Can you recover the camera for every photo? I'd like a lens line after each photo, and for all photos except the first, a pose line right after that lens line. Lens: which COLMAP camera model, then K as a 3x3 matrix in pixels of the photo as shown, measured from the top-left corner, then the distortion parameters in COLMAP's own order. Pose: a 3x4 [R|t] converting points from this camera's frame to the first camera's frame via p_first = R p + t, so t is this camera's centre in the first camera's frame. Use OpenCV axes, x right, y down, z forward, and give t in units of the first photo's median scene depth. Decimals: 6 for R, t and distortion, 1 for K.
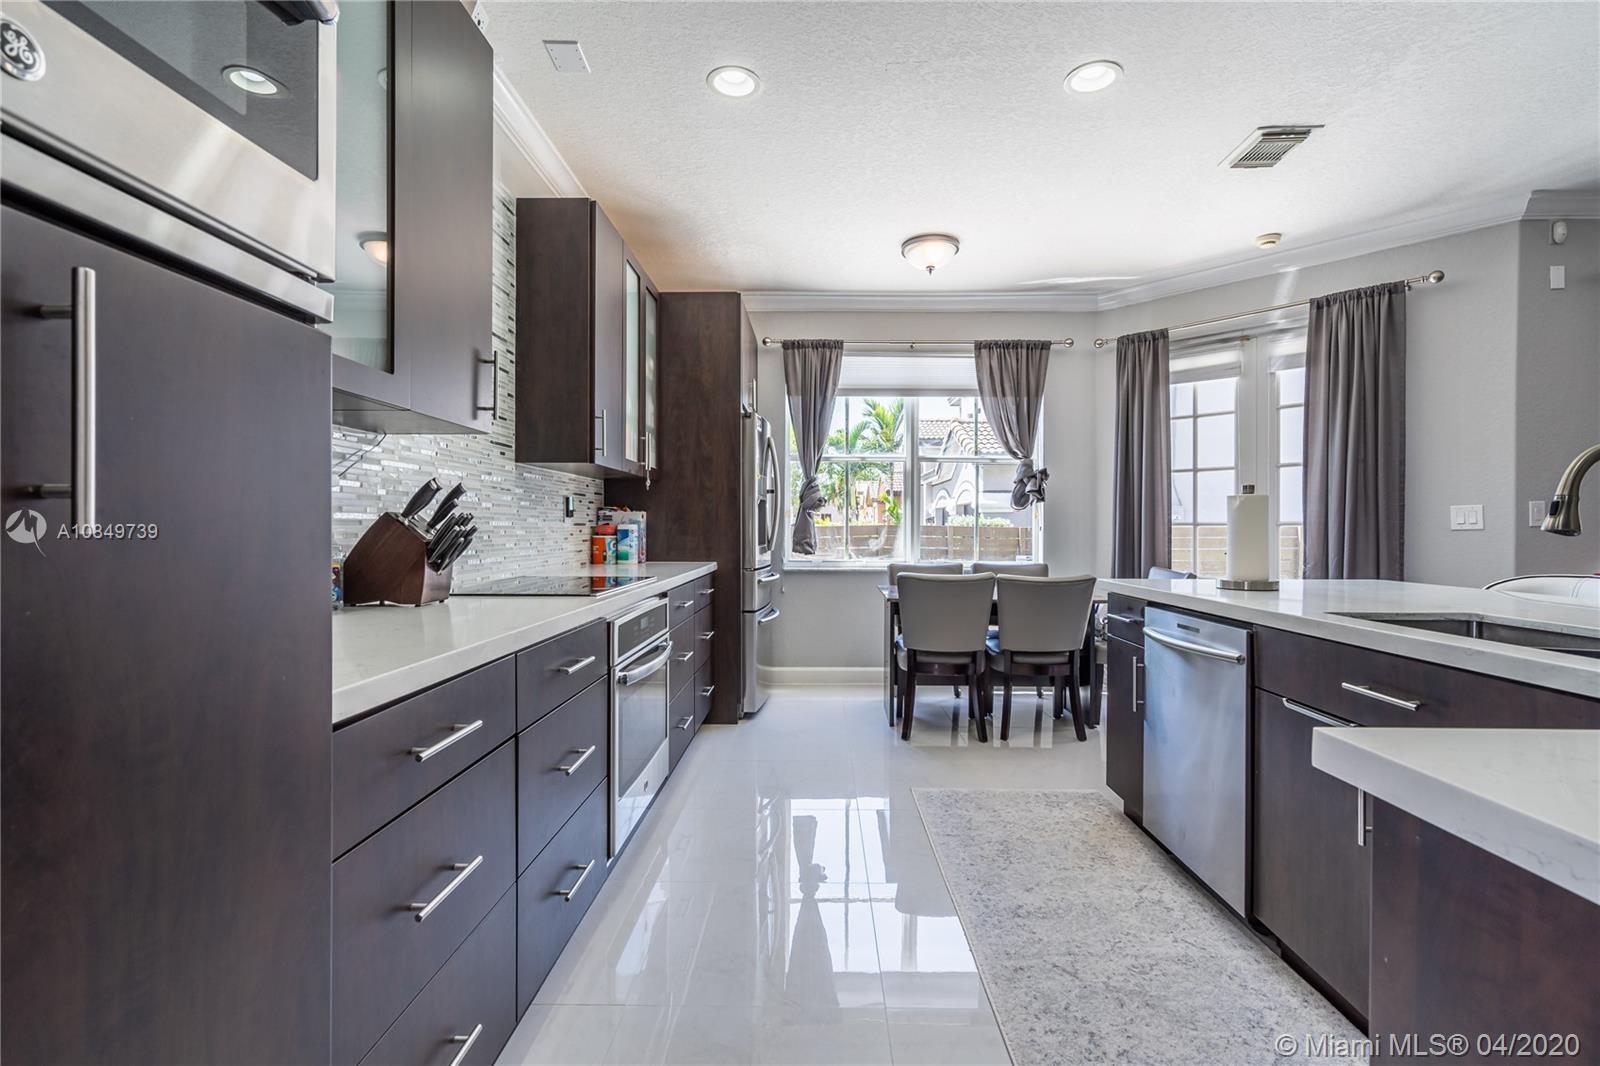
lens RADIAL K [[739.6, 0, 800.1], [0, 739.6, 527.3], [0, 0, 1]] dist [-0.004849, 0.002557]
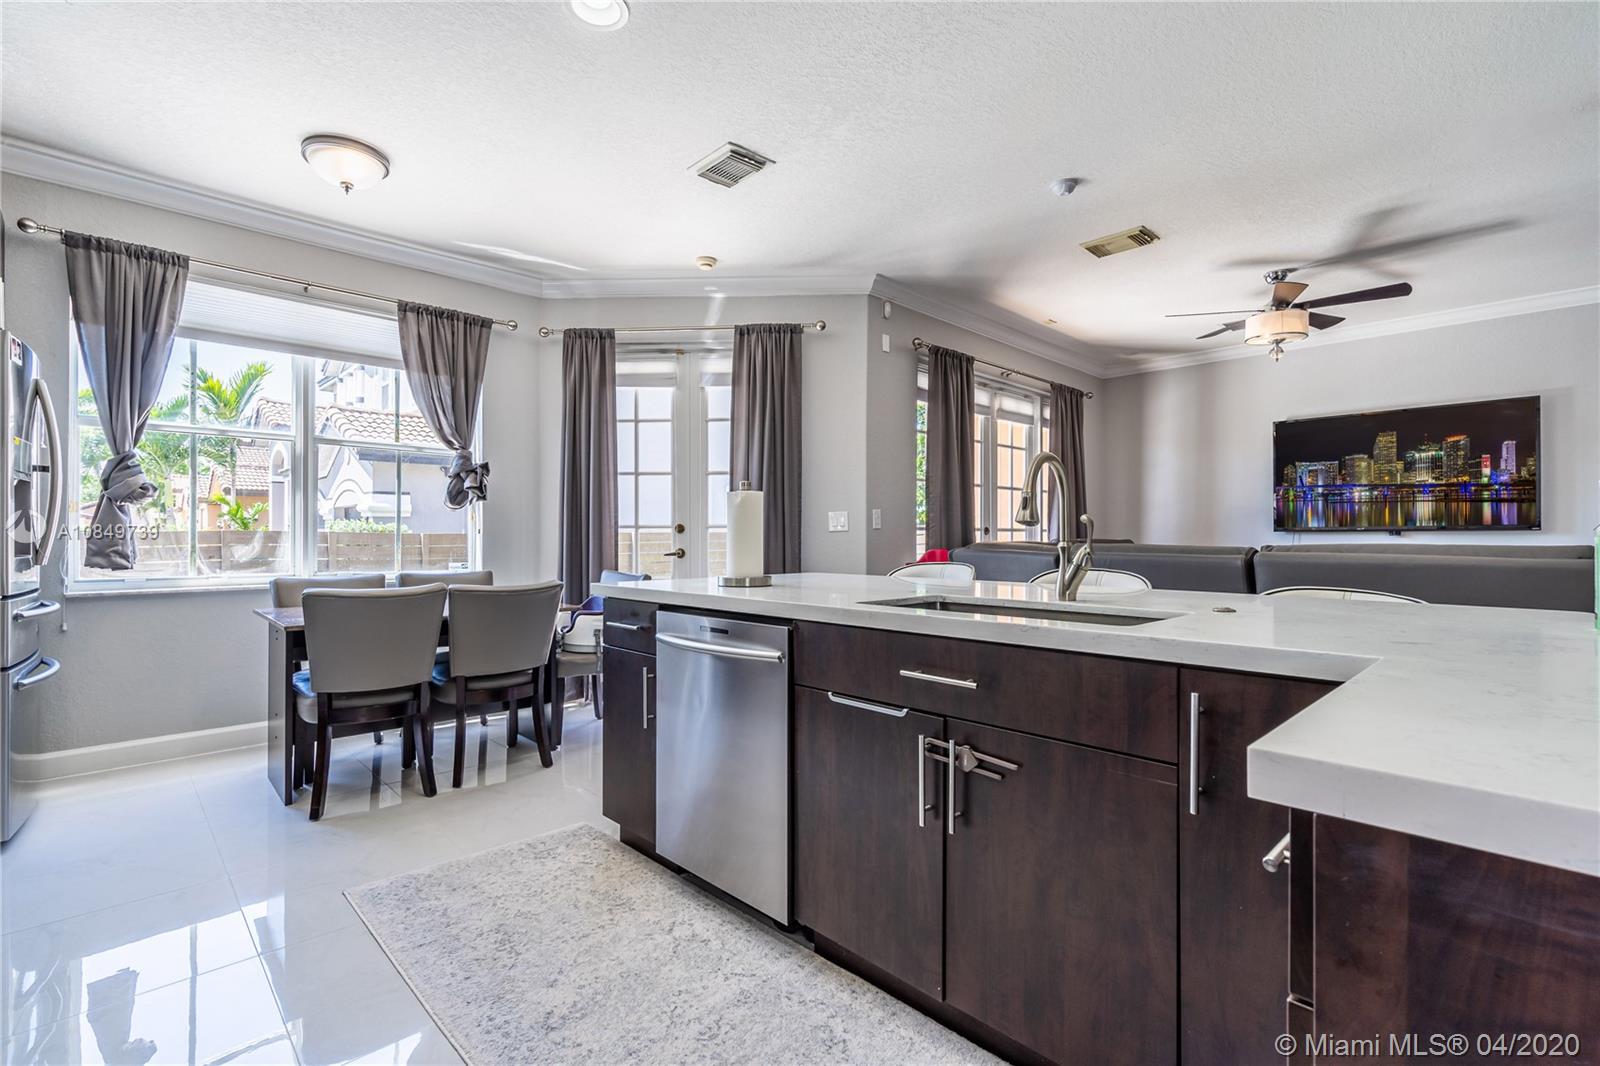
lens RADIAL K [[739.6, 0, 802.5], [0, 739.6, 532.6], [0, 0, 1]] dist [-0.004849, 0.002557]
pose [[0.705365, 0.000899, 0.708844, -0.030644], [0.002118, 0.999992, -0.003377, 0.008775], [-0.708841, 0.003883, 0.705357, 0.137840]]
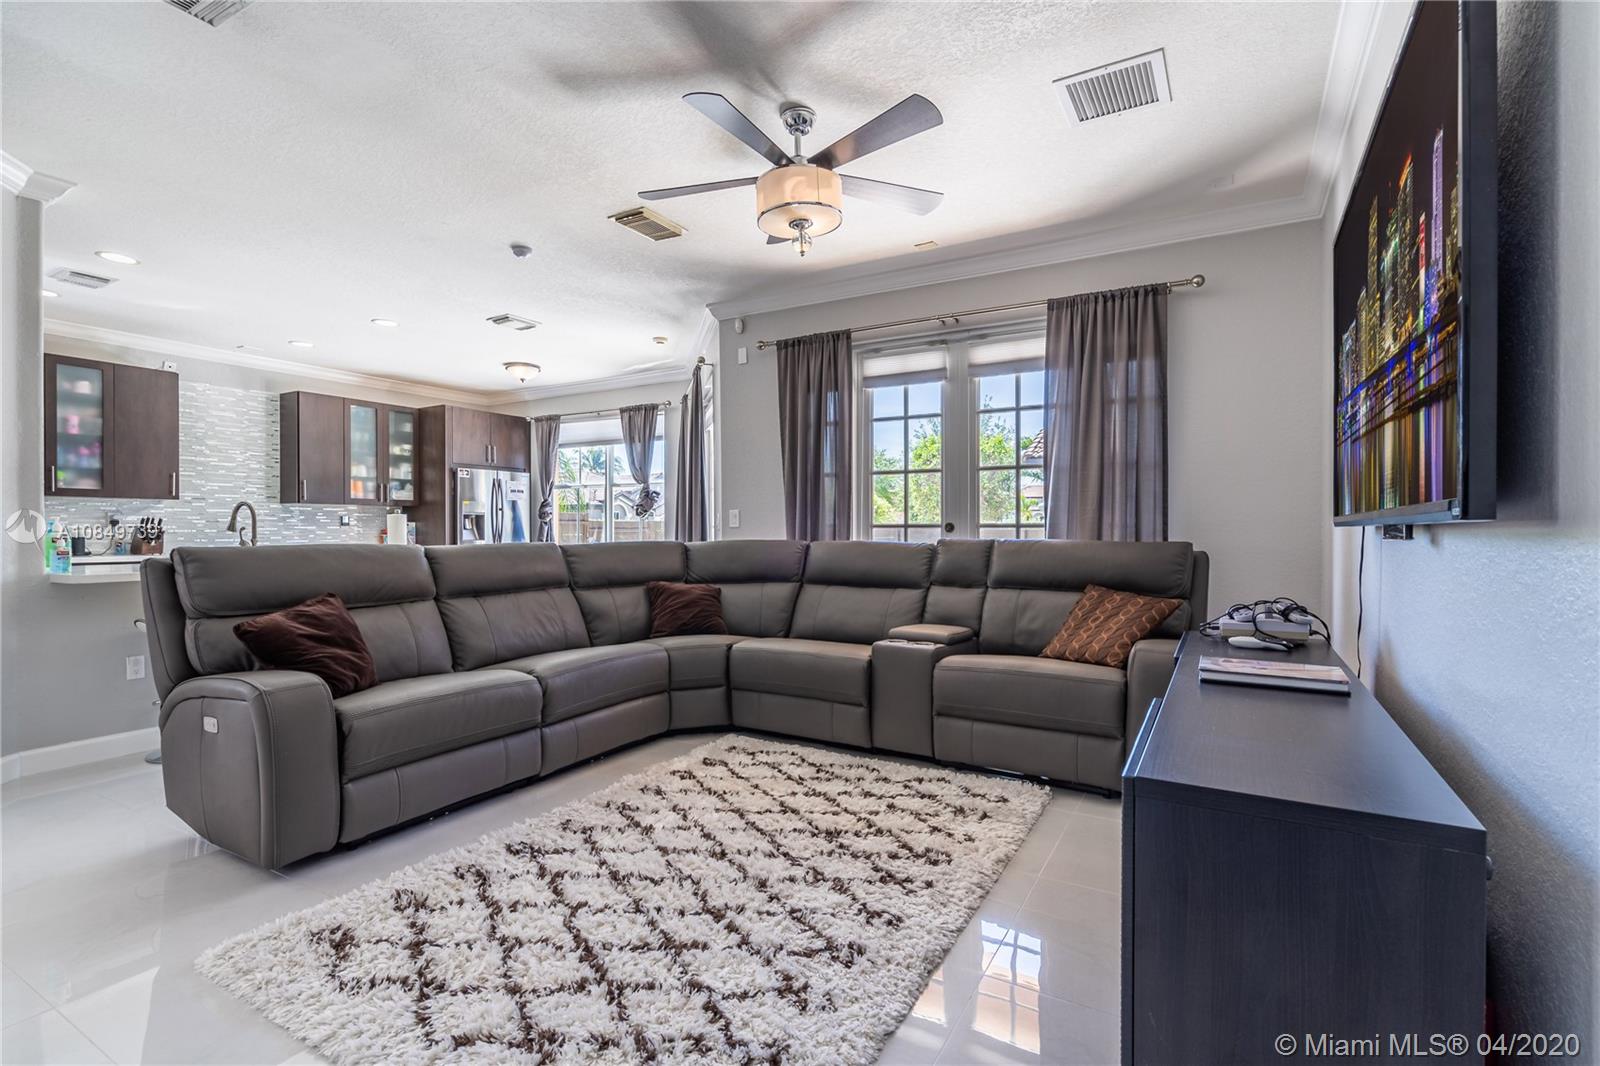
lens RADIAL K [[739.6, 0, 802.2], [0, 739.6, 535.0], [0, 0, 1]] dist [-0.004849, 0.002557]
pose [[0.871251, 0.000213, -0.490838, 1.623306], [0.001587, 0.999993, 0.003252, 0.012386], [0.490835, -0.003613, 0.871245, -0.200036]]
